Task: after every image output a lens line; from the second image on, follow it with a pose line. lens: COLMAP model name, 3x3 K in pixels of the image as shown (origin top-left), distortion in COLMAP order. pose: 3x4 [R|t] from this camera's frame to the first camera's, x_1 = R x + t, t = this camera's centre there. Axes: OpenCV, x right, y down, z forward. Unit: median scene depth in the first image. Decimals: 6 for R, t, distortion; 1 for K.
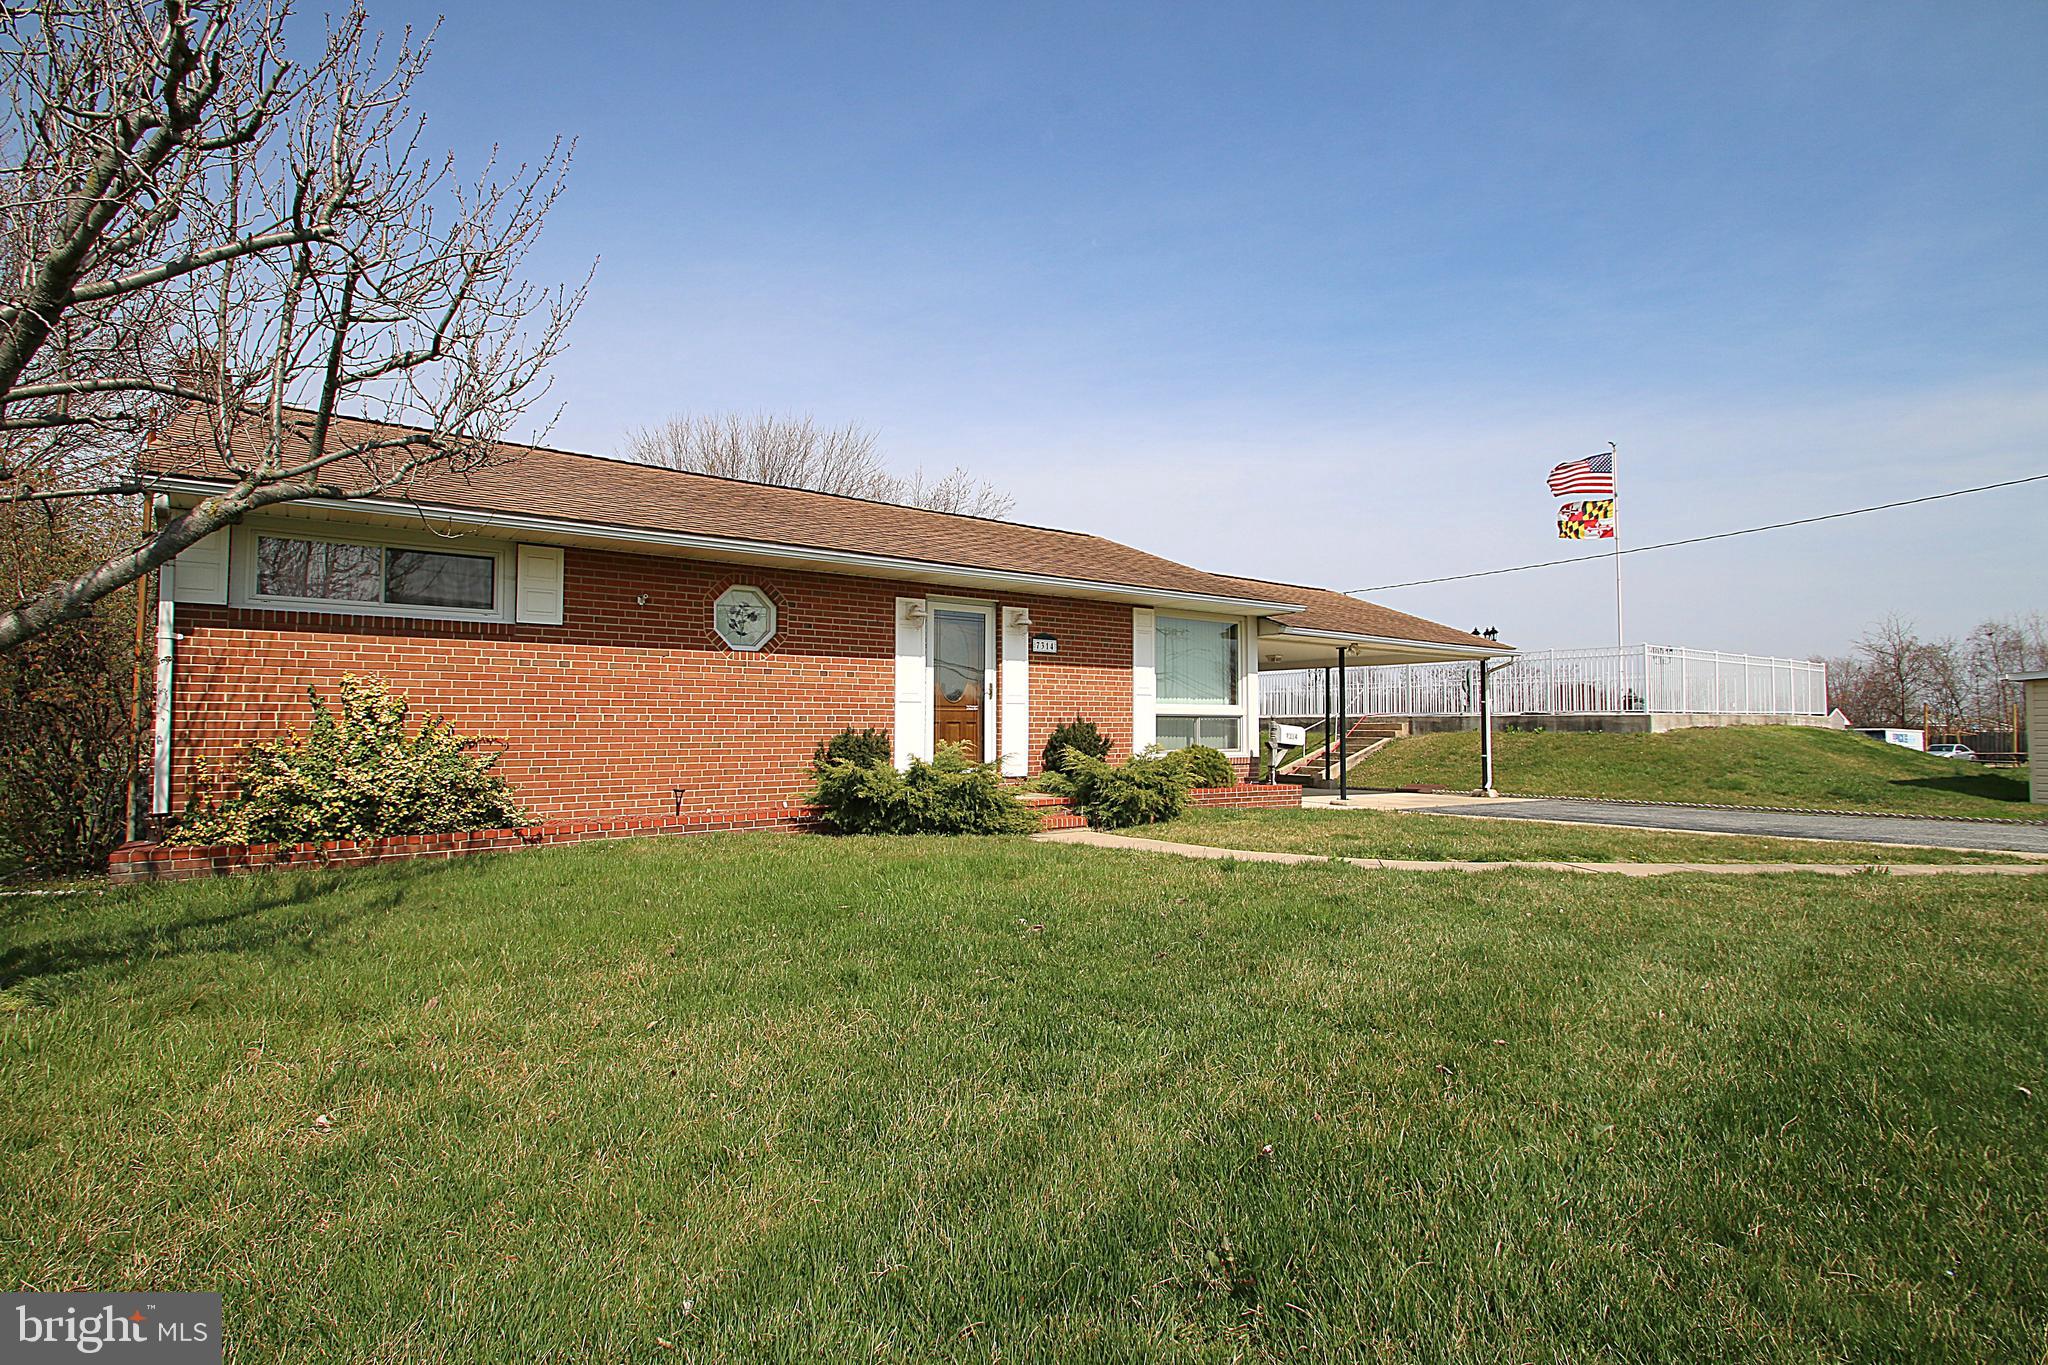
lens RADIAL K [[956.6, 0, 1011.0], [0, 956.6, 691.3], [0, 0, 1]] dist [0.005507, -0.011687]
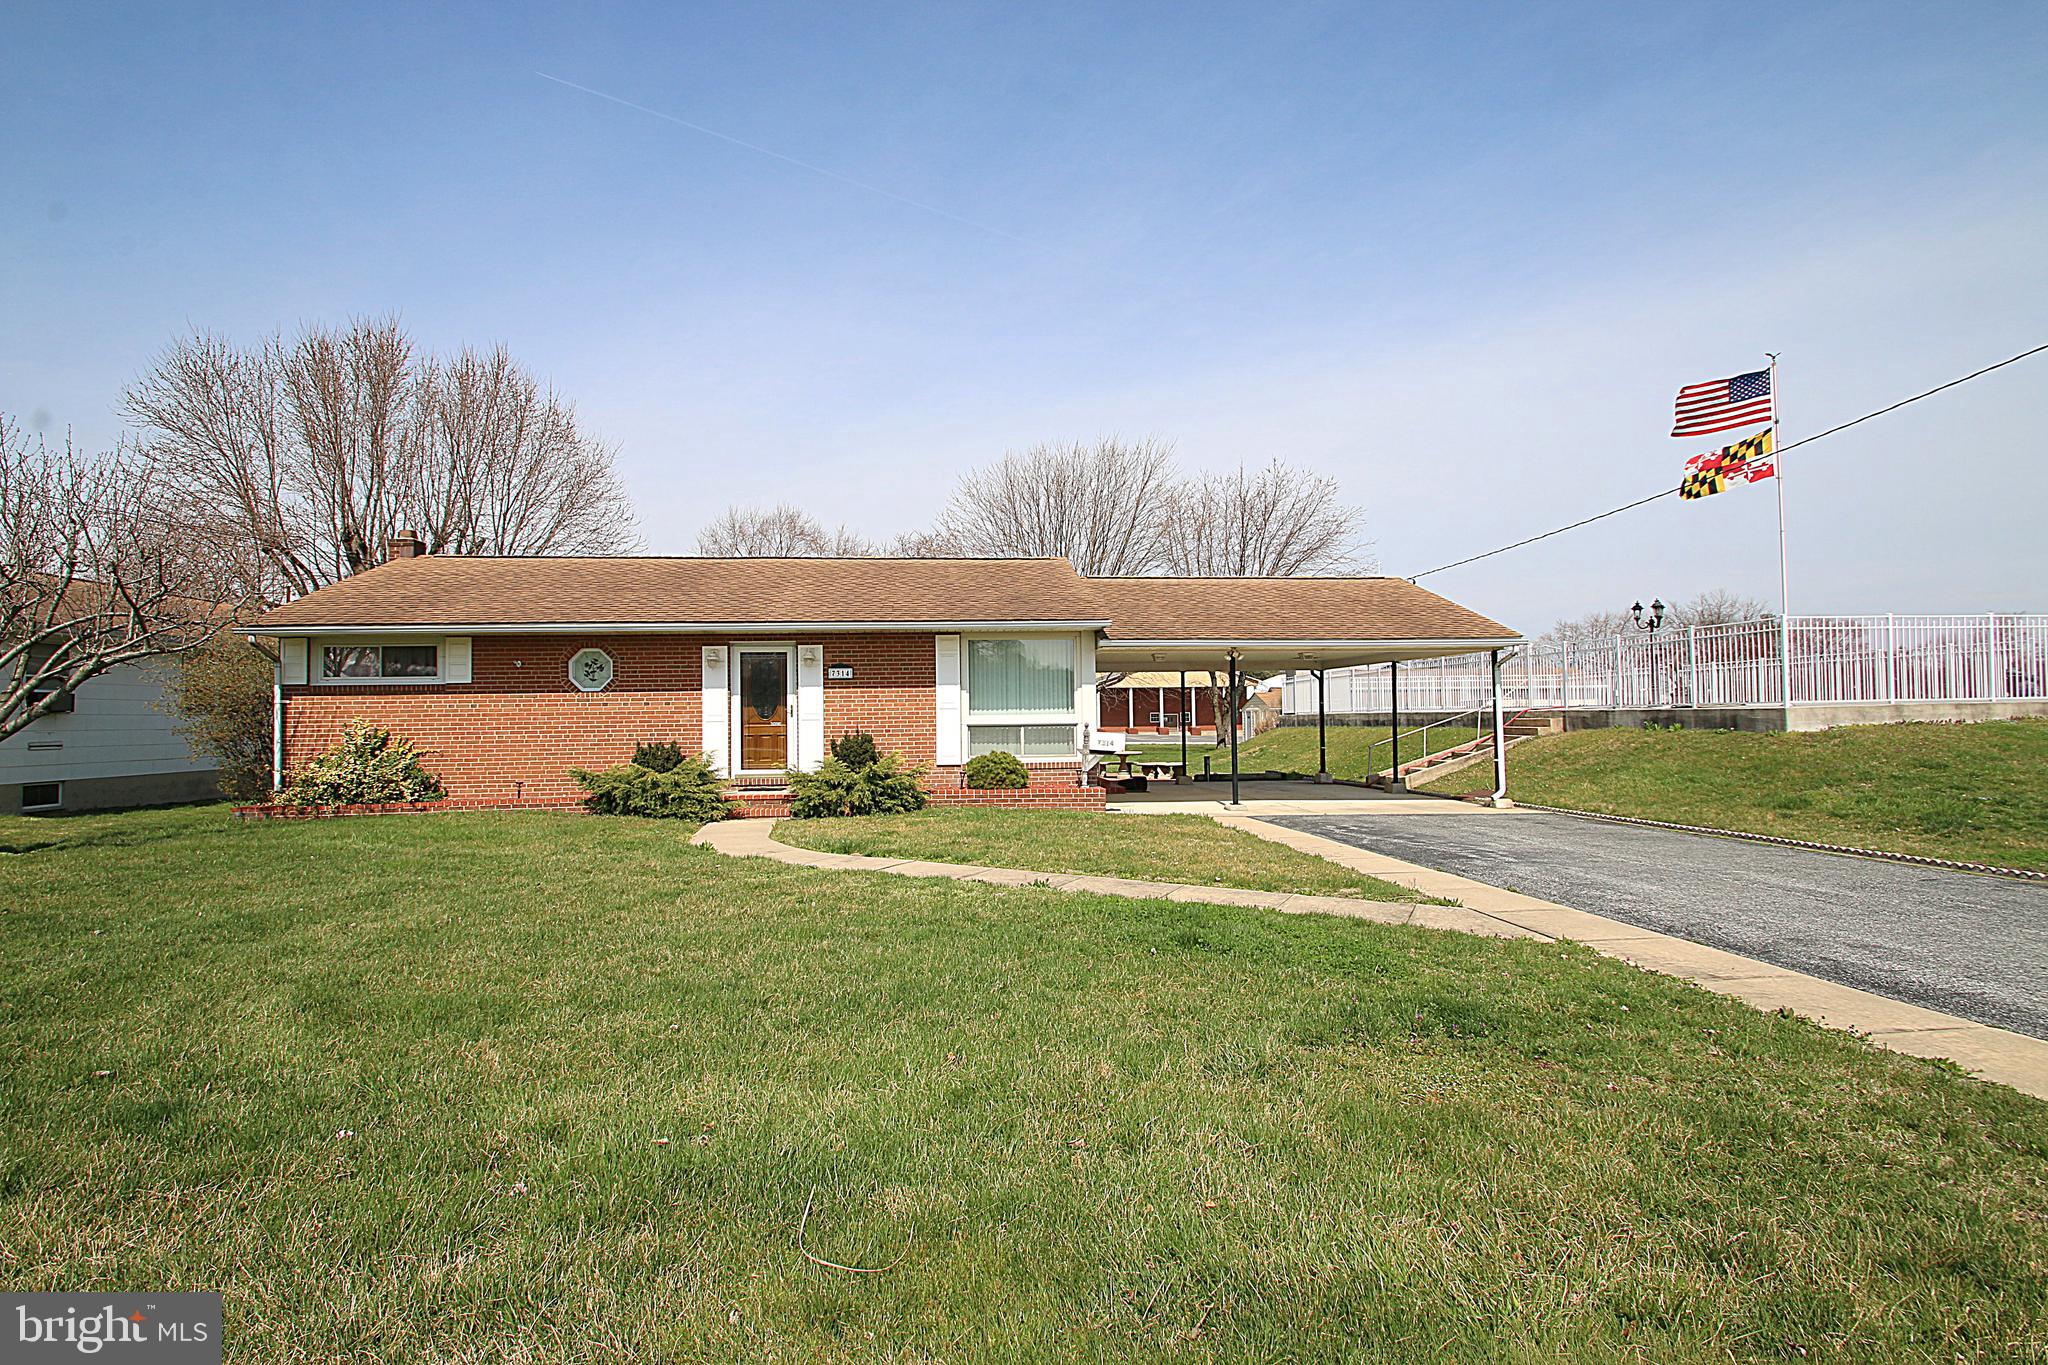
lens RADIAL K [[956.6, 0, 1009.4], [0, 956.6, 686.4], [0, 0, 1]] dist [0.005507, -0.011687]
pose [[0.855827, -0.029047, -0.516446, 0.890476], [0.033566, 0.999436, -0.000589, -0.022569], [0.516172, -0.016831, 0.856320, 0.036954]]
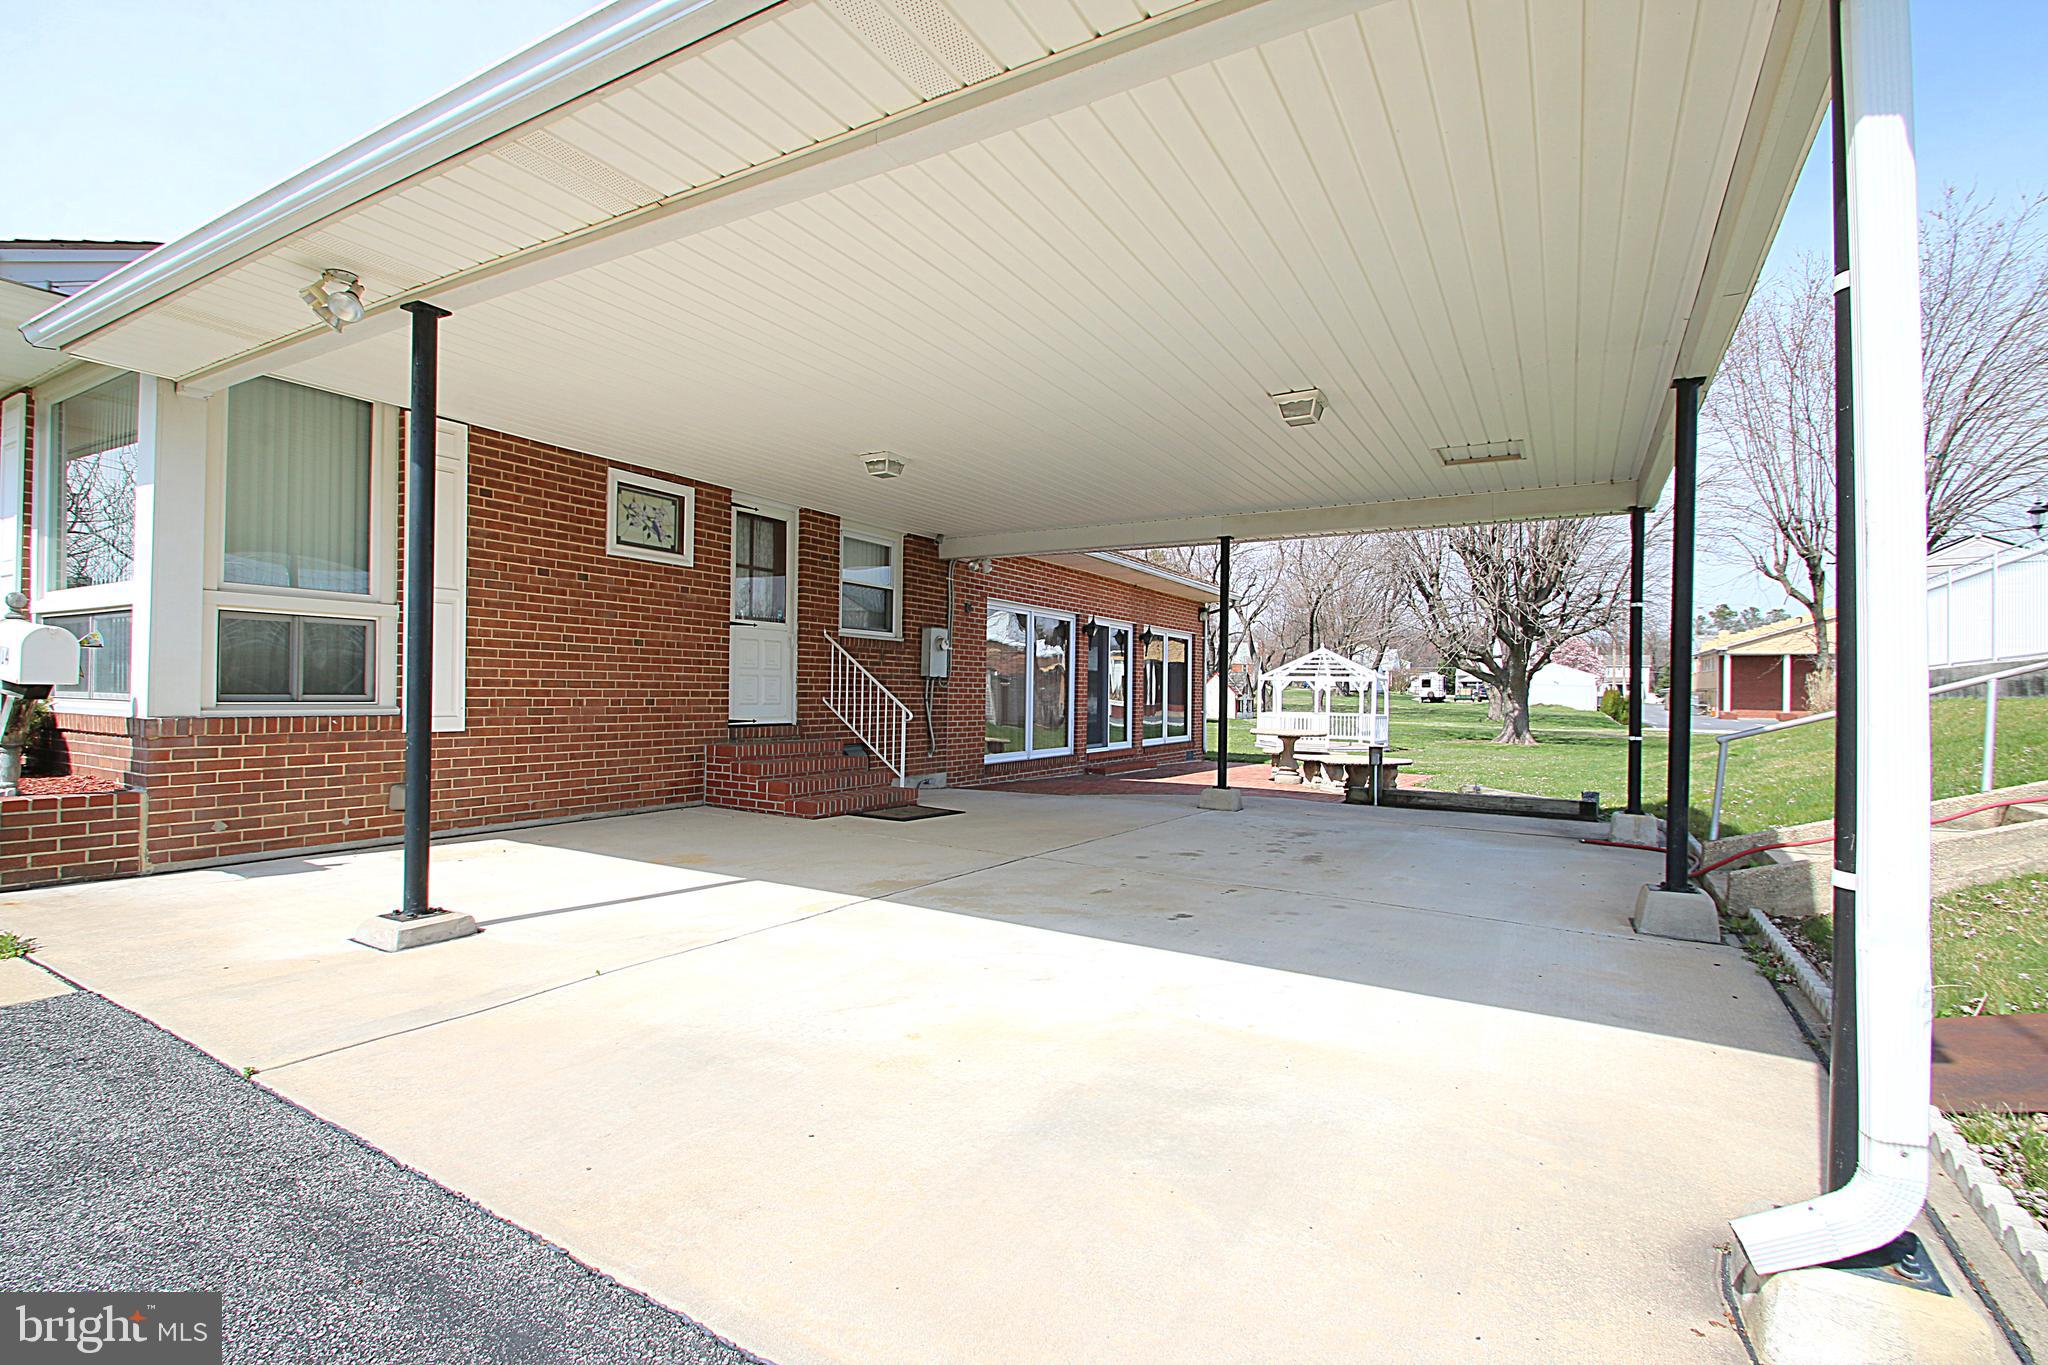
lens RADIAL K [[956.6, 0, 1011.6], [0, 956.6, 682.0], [0, 0, 1]] dist [0.005507, -0.011687]
pose [[0.395428, -0.003922, -0.918489, 0.859024], [0.020460, 0.999780, 0.004539, 0.072929], [0.918269, -0.020587, 0.395421, 1.407622]]
